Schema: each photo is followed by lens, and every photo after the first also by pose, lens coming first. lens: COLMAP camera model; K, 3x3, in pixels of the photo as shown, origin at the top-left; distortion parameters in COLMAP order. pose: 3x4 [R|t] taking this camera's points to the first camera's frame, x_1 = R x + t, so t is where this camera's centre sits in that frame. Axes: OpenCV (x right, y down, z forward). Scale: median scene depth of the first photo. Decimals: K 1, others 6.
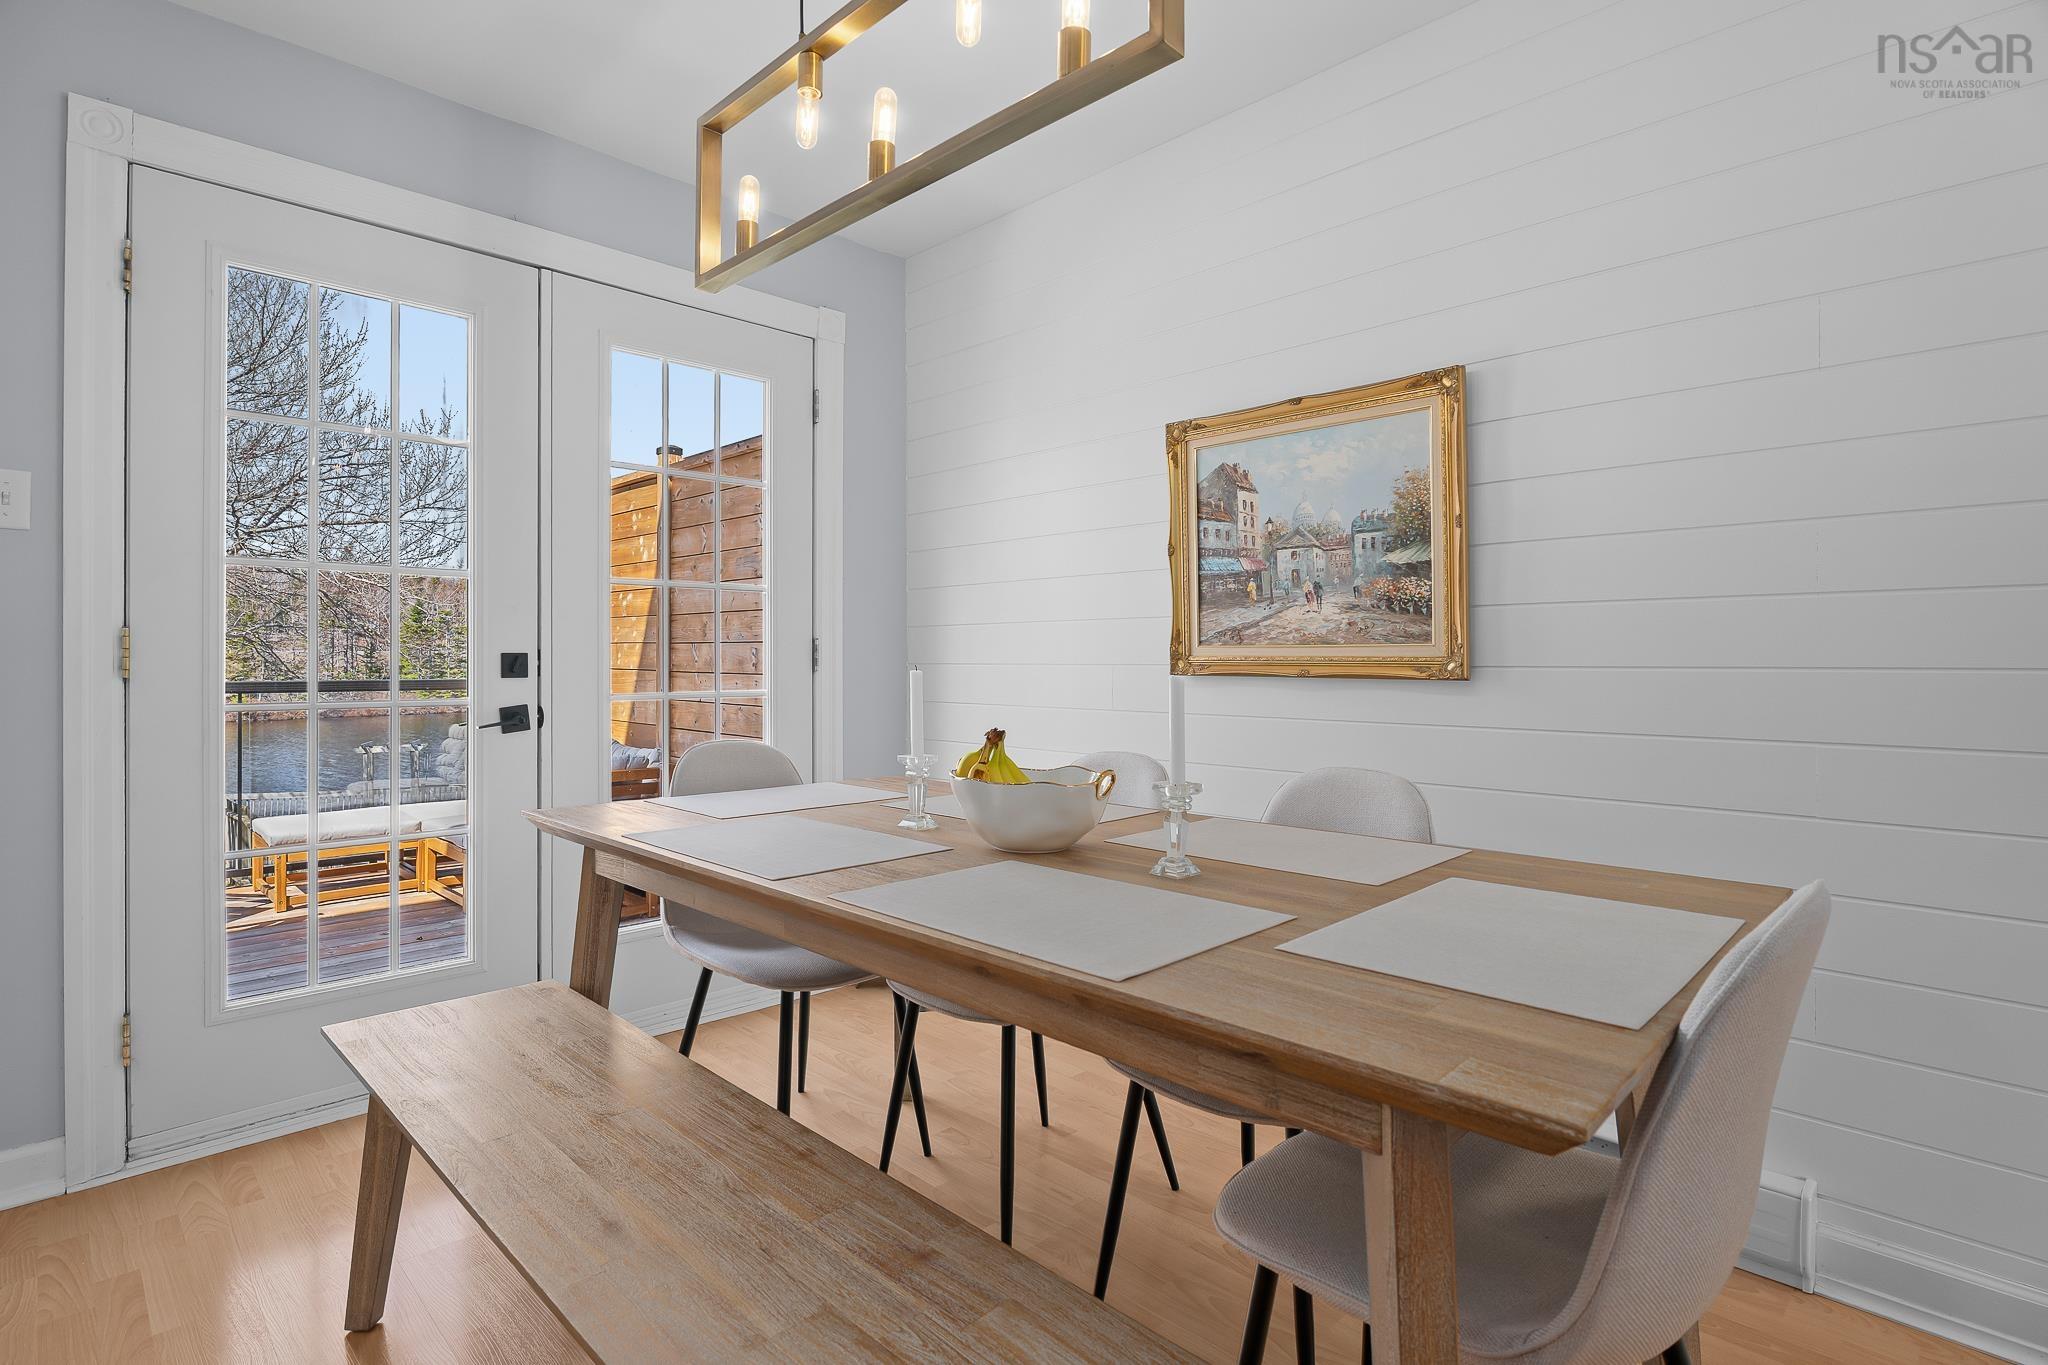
lens RADIAL K [[996.2, 0, 1016.7], [0, 996.2, 665.4], [0, 0, 1]] dist [-0.001354, 0.000332]
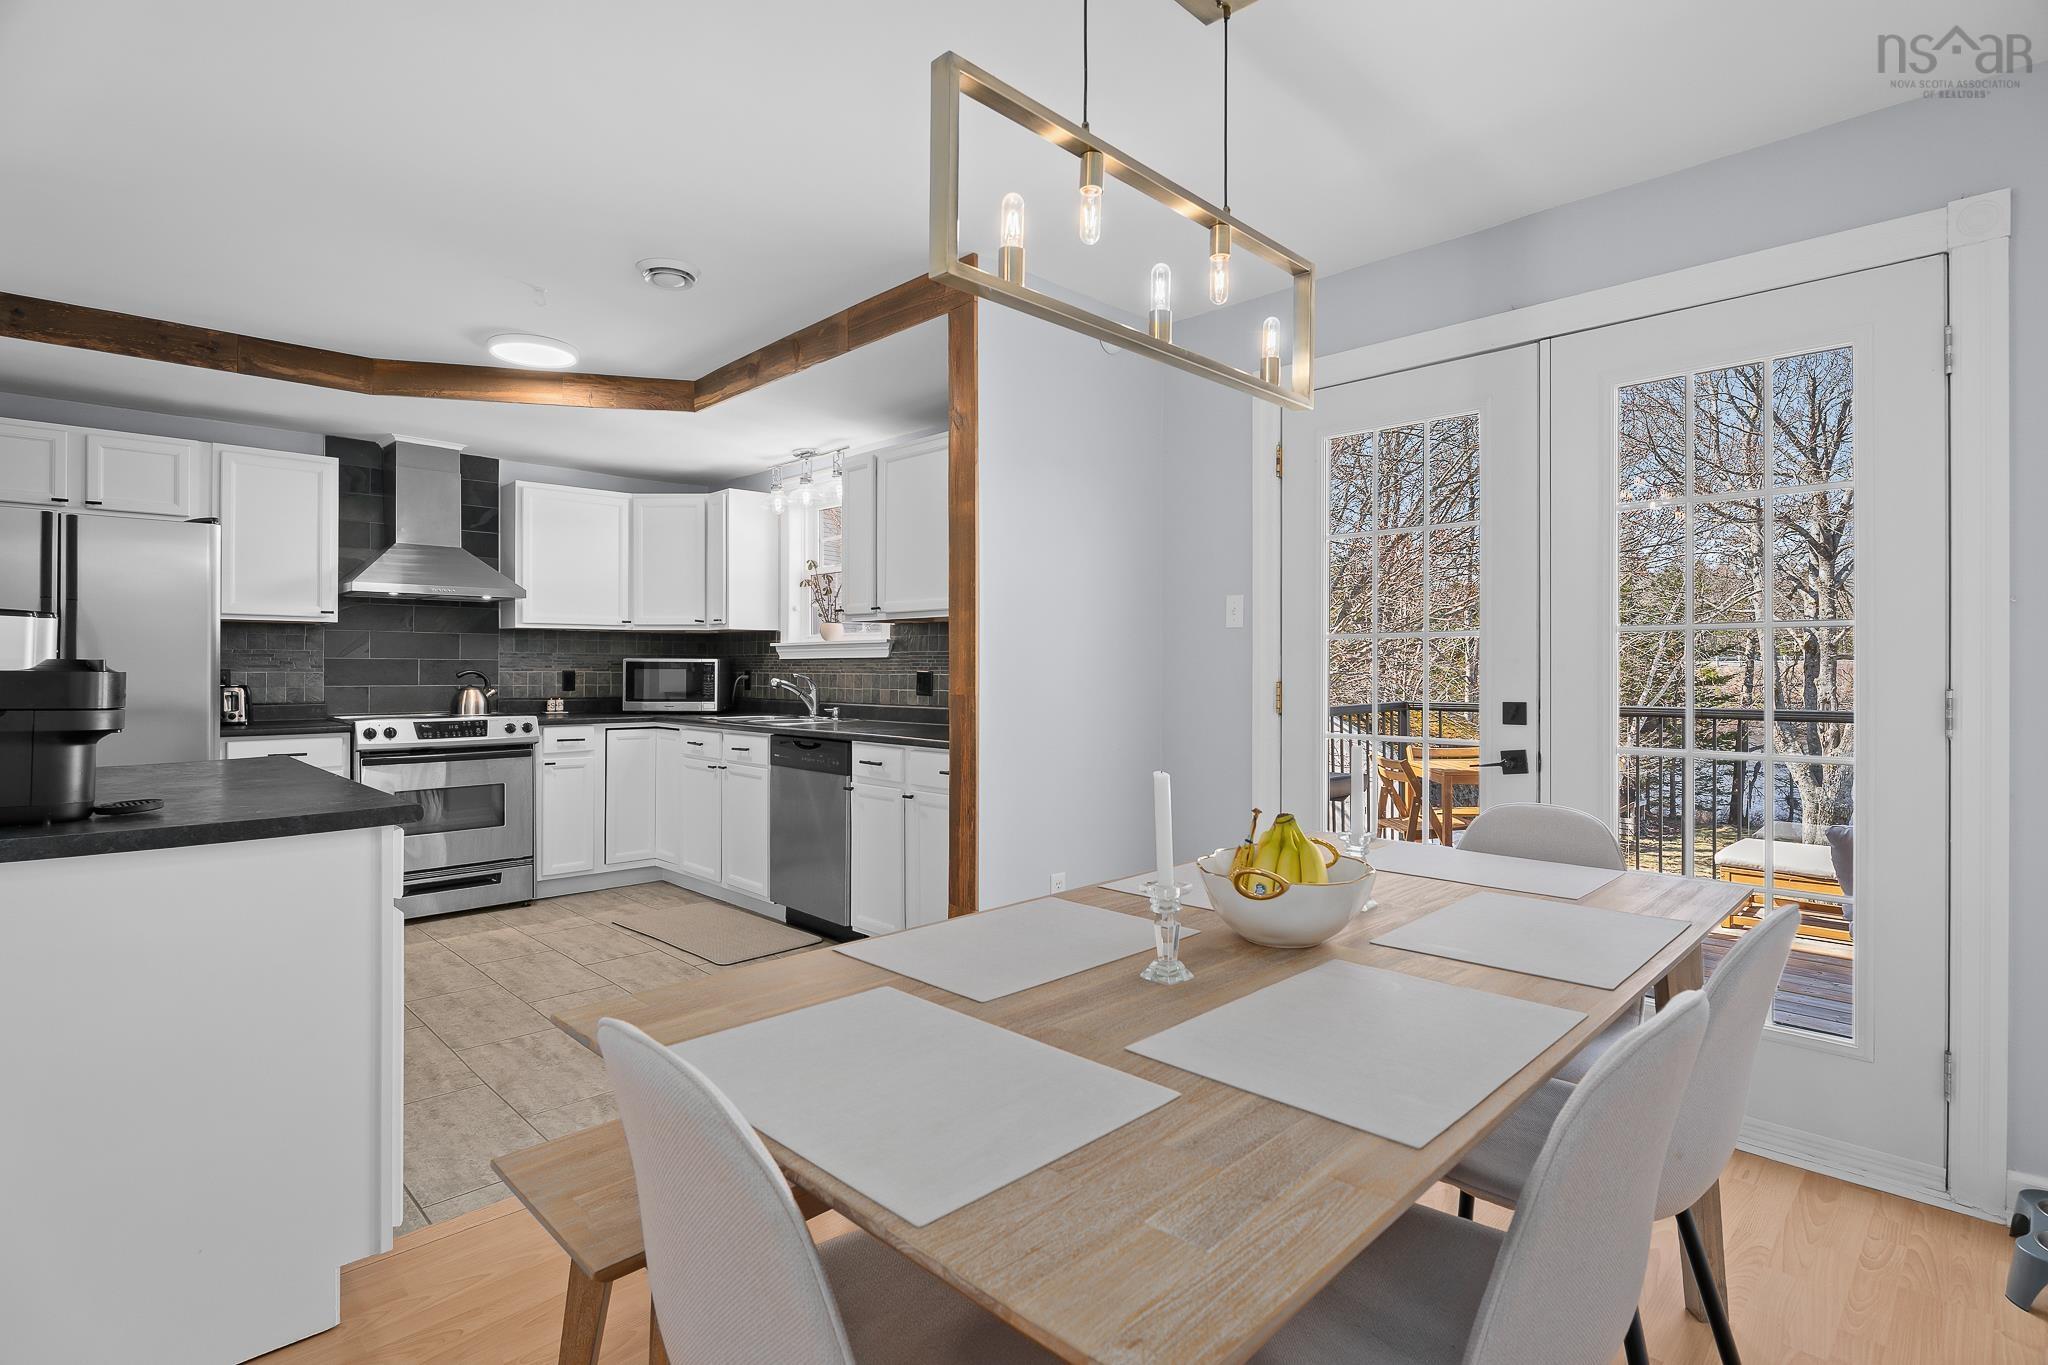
lens RADIAL K [[996.2, 0, 1016.7], [0, 996.2, 665.4], [0, 0, 1]] dist [-0.001354, 0.000332]
pose [[-0.000369, -0.001334, -0.999999, 0.650911], [-0.007447, 0.999971, -0.001331, -0.052086], [0.999972, 0.007446, -0.000379, 0.500048]]
